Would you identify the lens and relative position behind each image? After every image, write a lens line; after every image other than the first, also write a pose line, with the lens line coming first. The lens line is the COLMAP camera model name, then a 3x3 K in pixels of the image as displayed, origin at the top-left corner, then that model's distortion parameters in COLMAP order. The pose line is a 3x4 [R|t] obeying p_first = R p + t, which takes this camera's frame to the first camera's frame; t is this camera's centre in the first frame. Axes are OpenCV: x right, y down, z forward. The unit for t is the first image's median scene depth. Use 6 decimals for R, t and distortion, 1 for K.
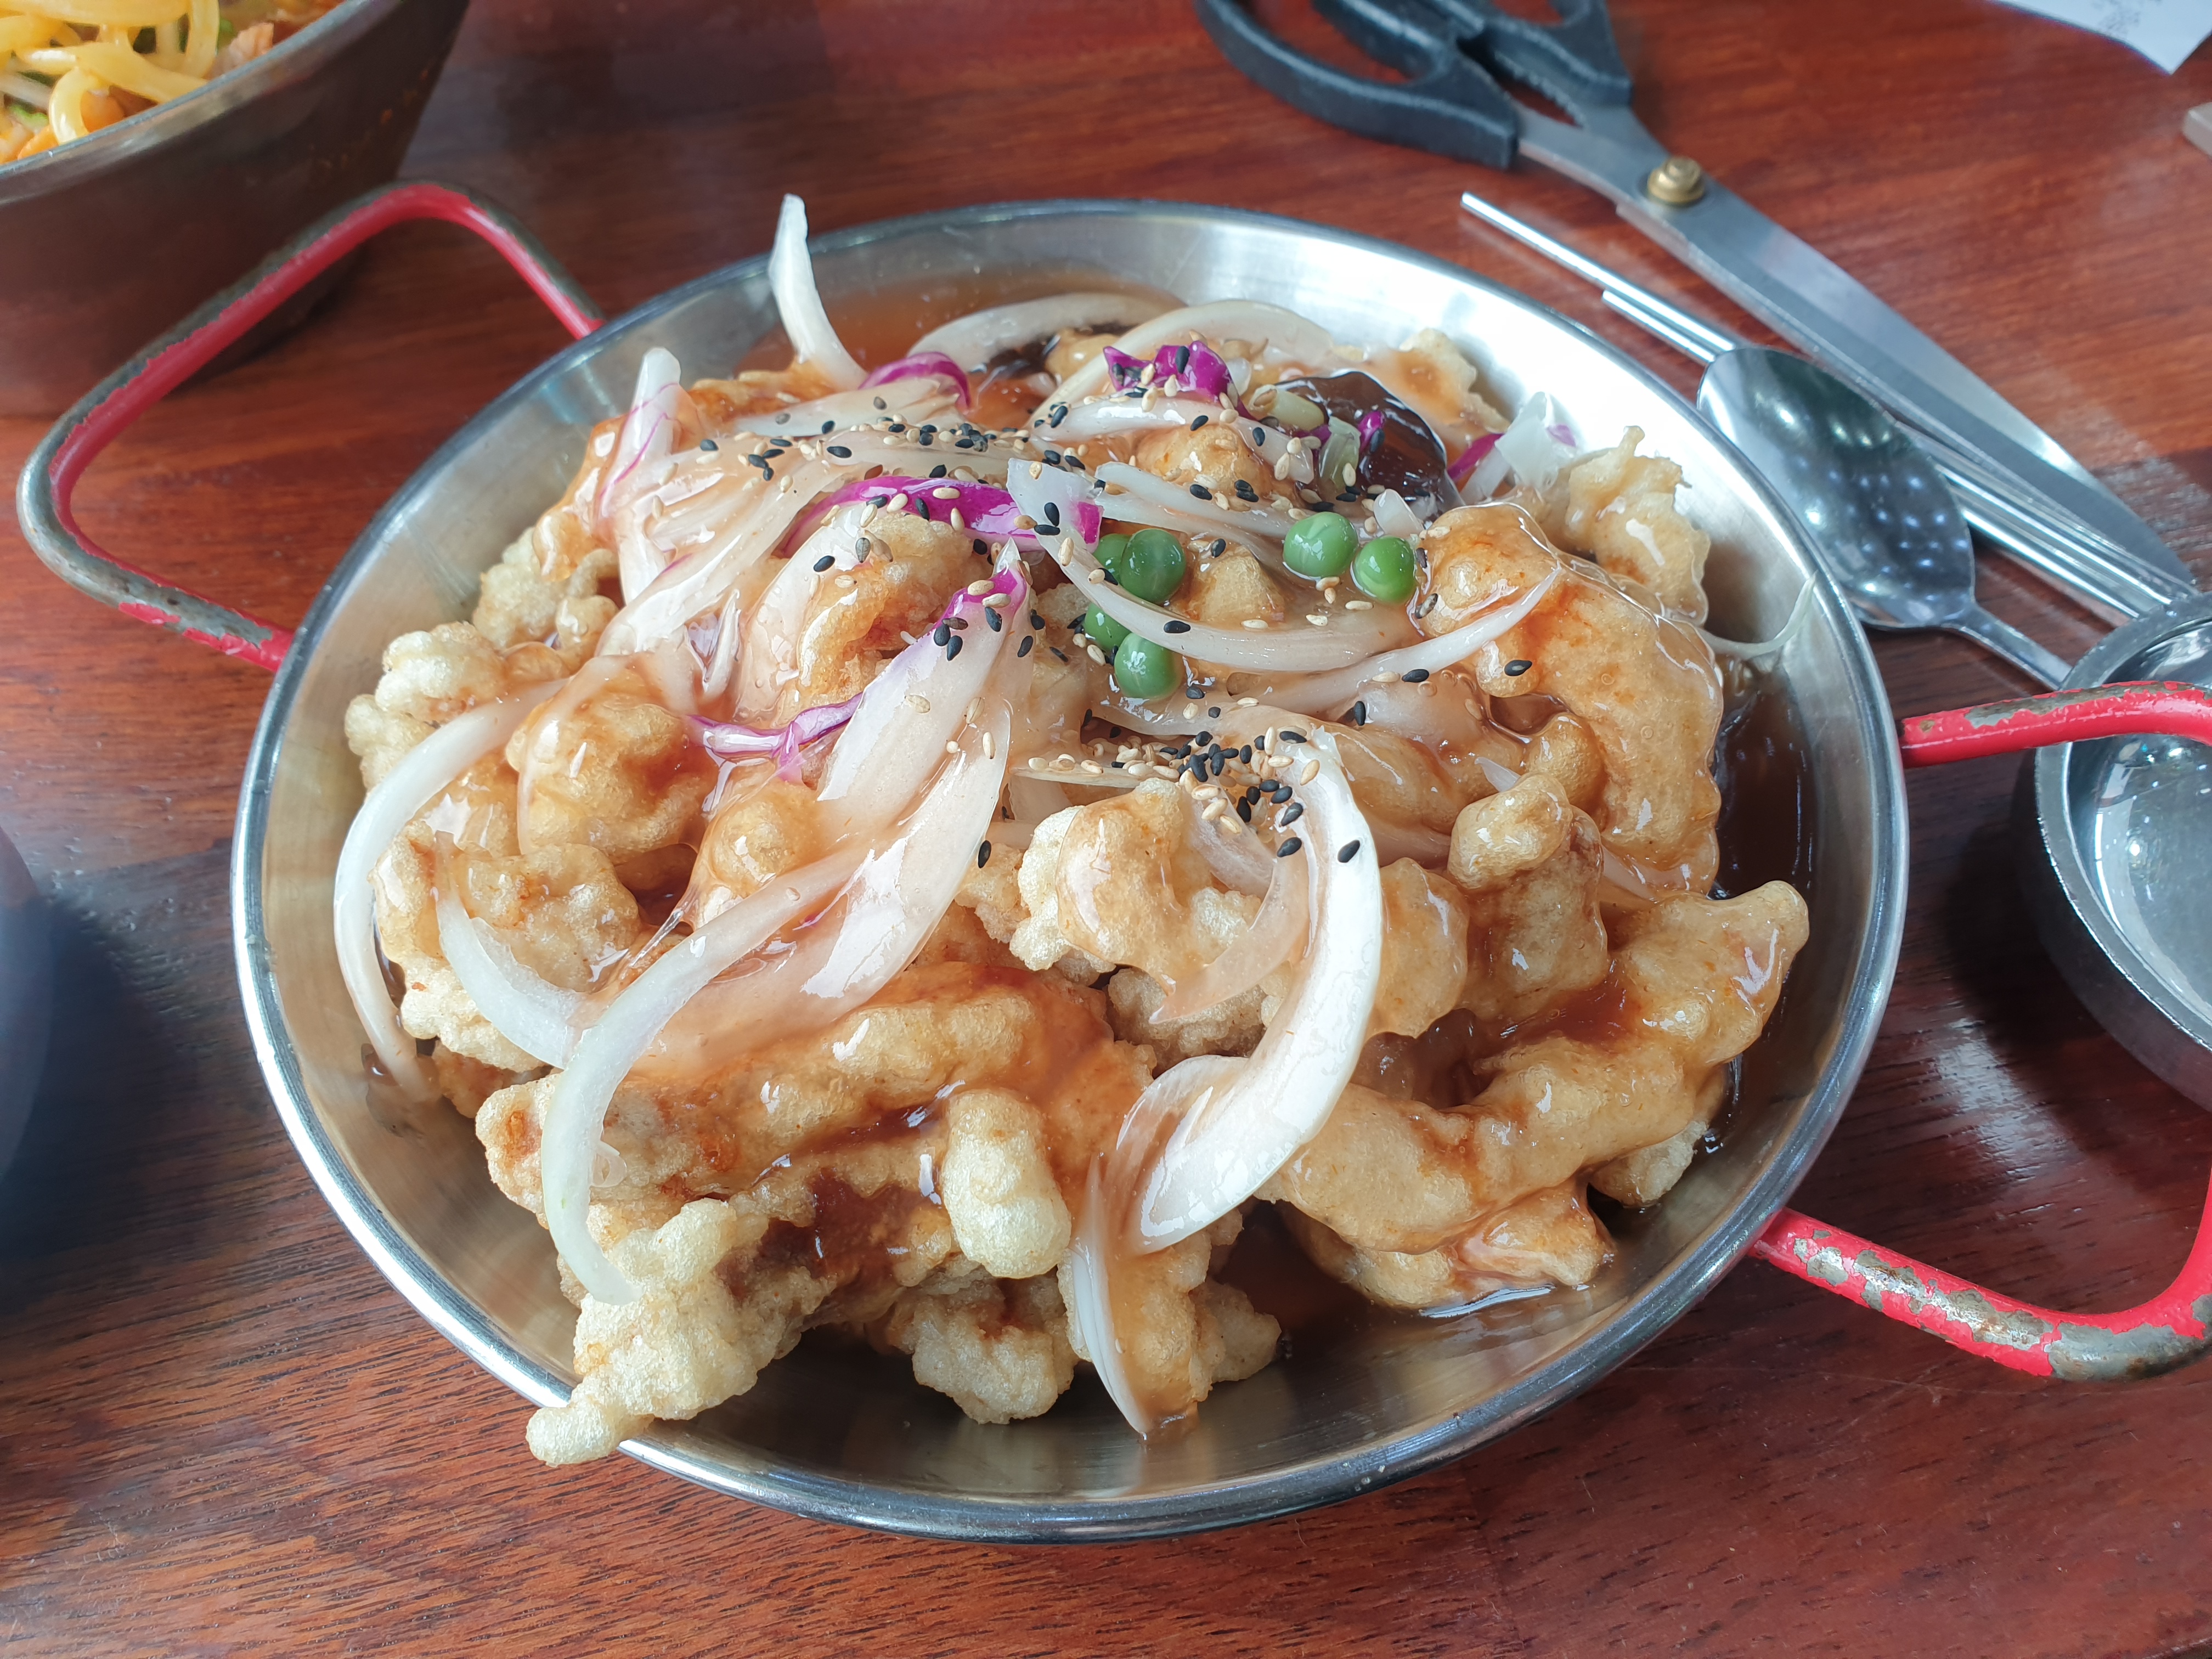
lens RADIAL K [[2124.4, 0, 1153.6], [0, 2124.4, 689.3], [0, 0, 1]] dist [0.101263, -0.585800]
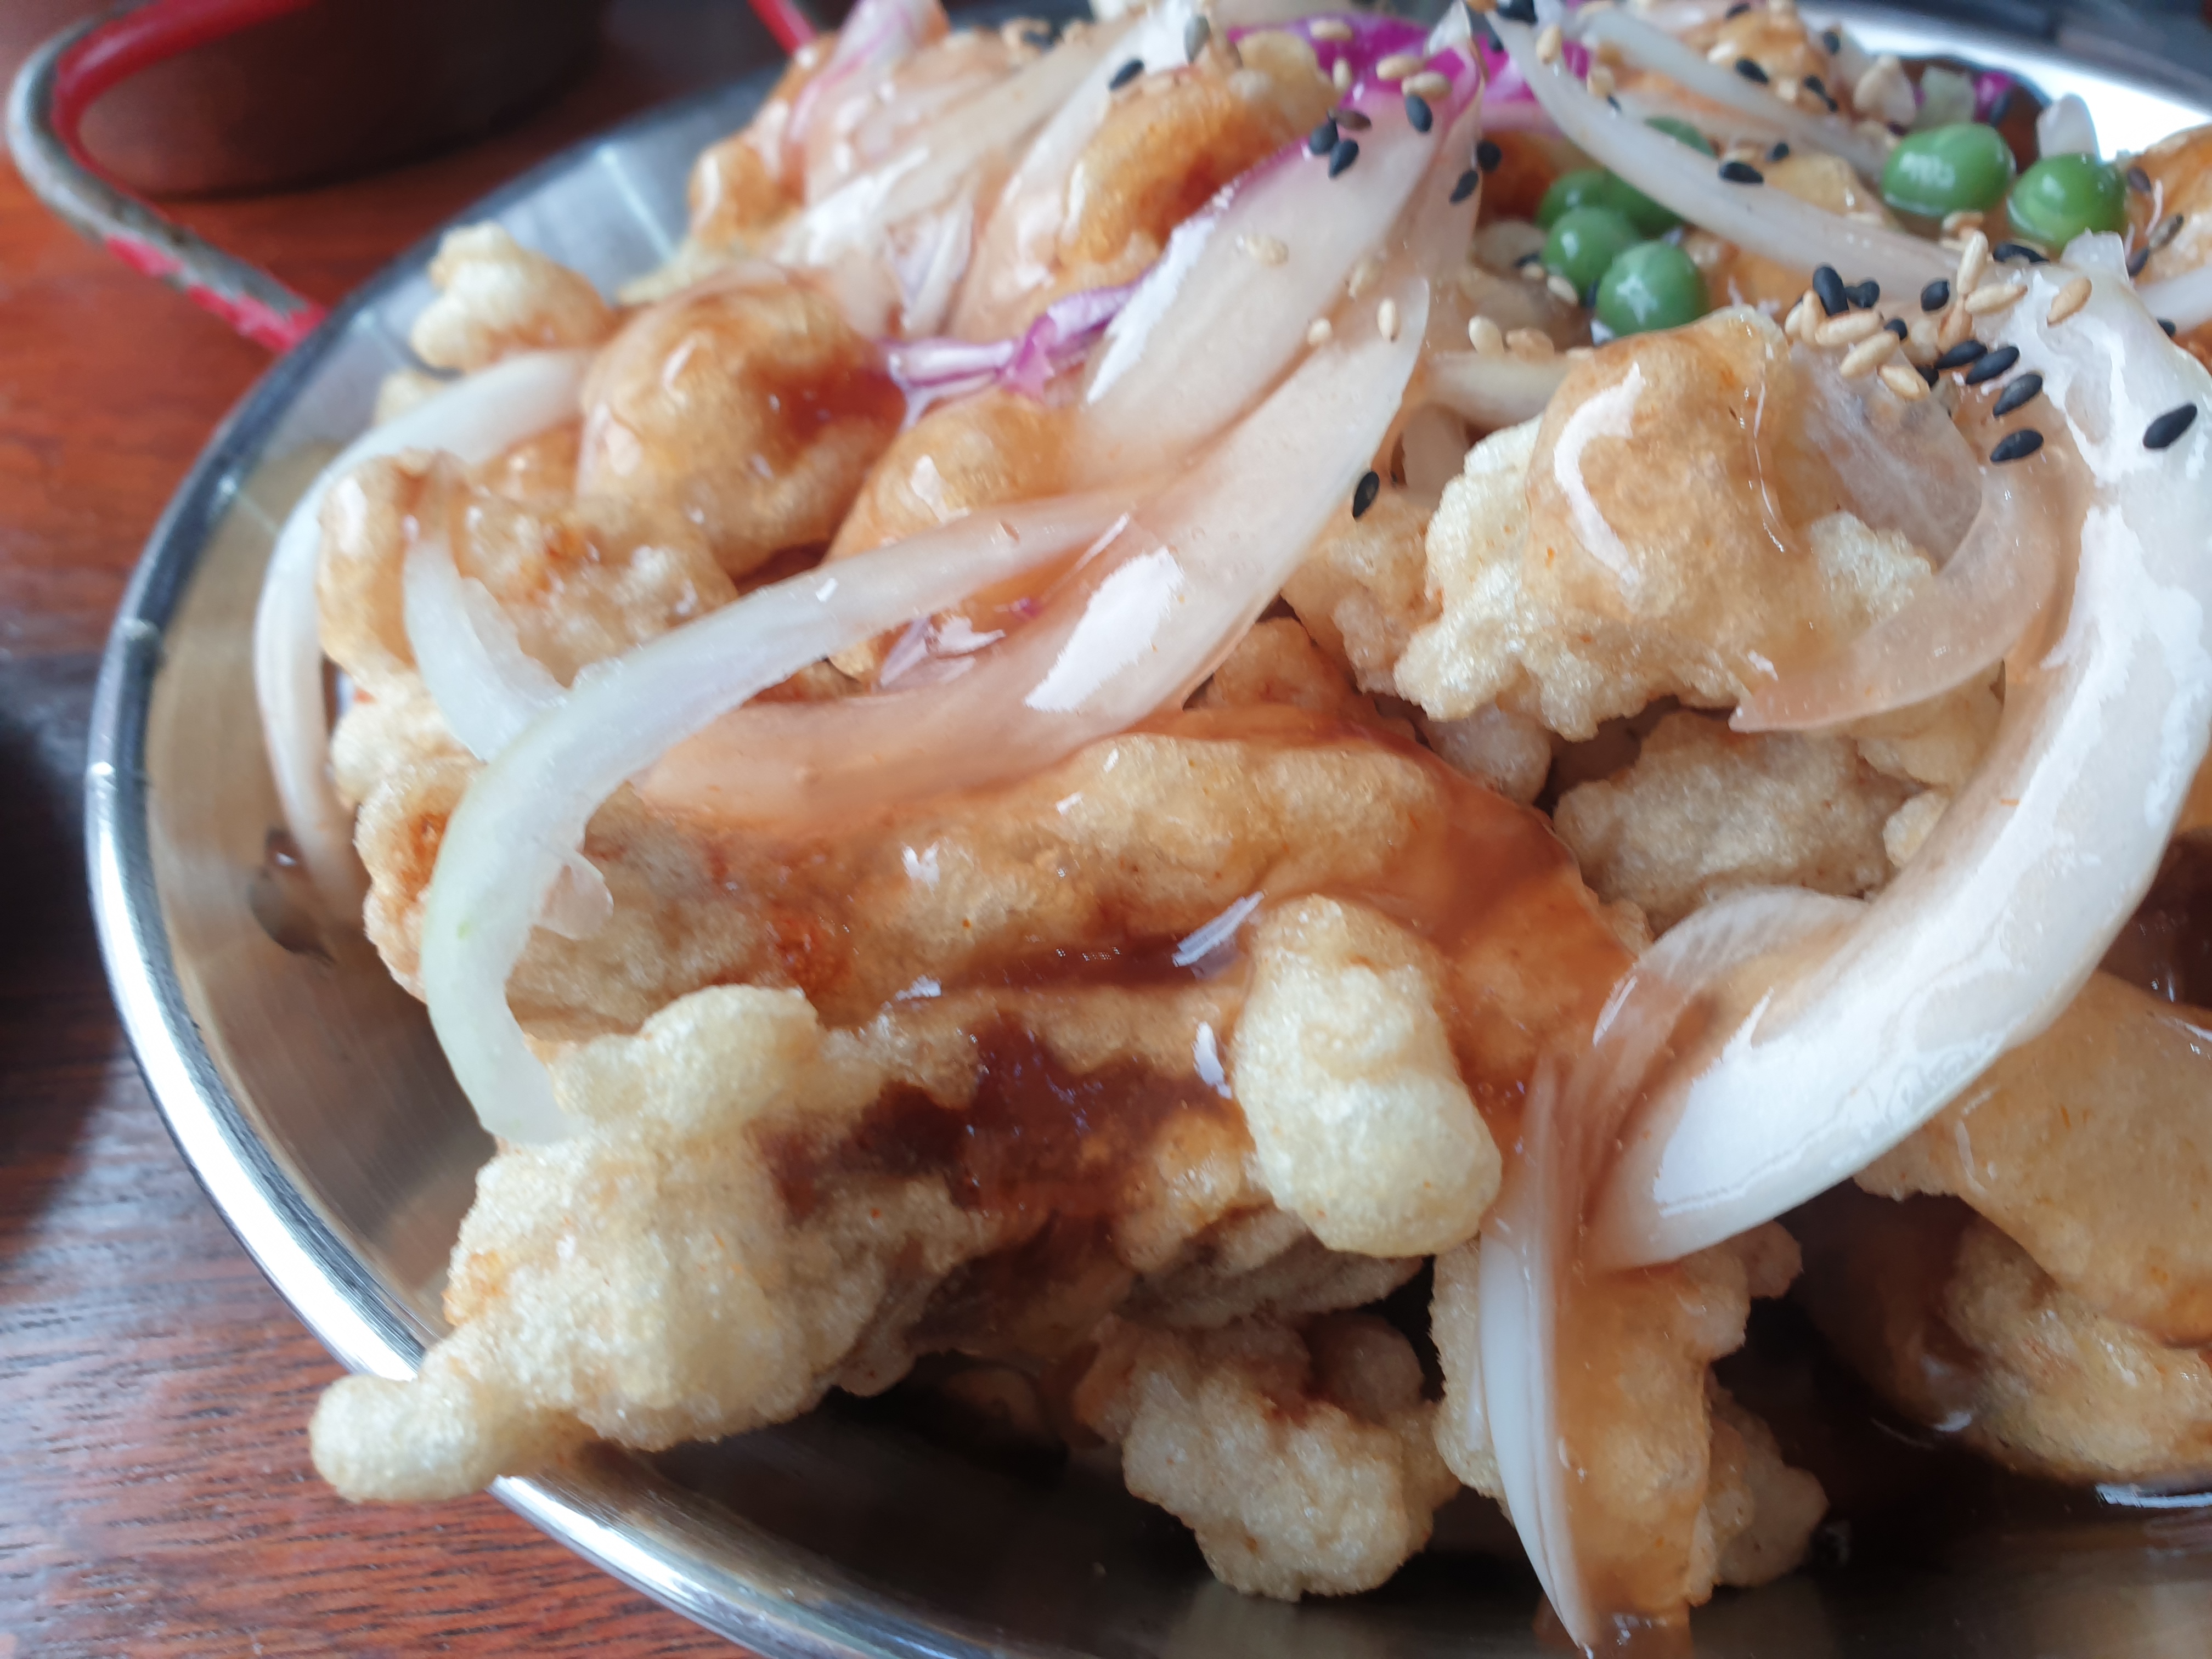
lens RADIAL K [[1955.4, 0, 1106.0], [0, 1955.4, 829.5], [0, 0, 1]] dist [0.004552, -0.194074]
pose [[0.986667, 0.102865, -0.126122, -0.075251], [-0.118746, 0.984944, -0.125641, 0.233907], [0.111299, 0.138943, 0.984026, 0.532285]]
